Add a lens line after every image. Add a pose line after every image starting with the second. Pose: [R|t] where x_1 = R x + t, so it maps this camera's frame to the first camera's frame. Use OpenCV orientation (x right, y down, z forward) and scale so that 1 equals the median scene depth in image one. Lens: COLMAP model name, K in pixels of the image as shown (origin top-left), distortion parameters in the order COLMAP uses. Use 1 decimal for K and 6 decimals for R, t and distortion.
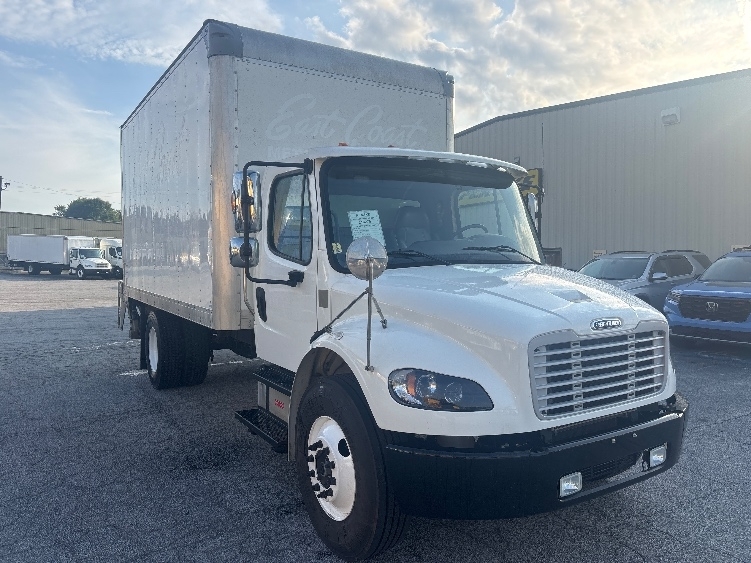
lens RADIAL K [[564.5, 0, 375.5], [0, 564.5, 281.5], [0, 0, 1]] dist [-0.001941, 0.000202]
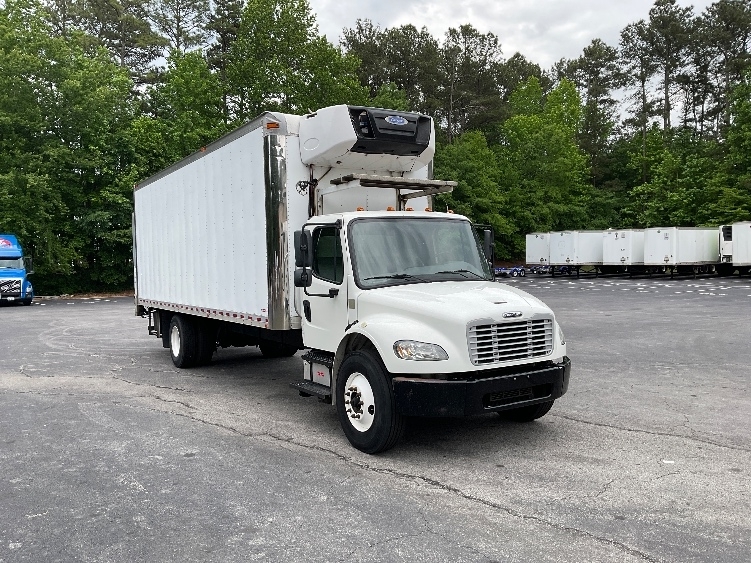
lens RADIAL K [[612.2, 0, 375.5], [0, 612.2, 281.5], [0, 0, 1]] dist [0.000149, -0.000163]
pose [[0.999739, -0.020151, 0.010803, -0.045801], [0.020355, 0.999611, -0.019077, -0.002781], [-0.010415, 0.019292, 0.999760, -0.903192]]
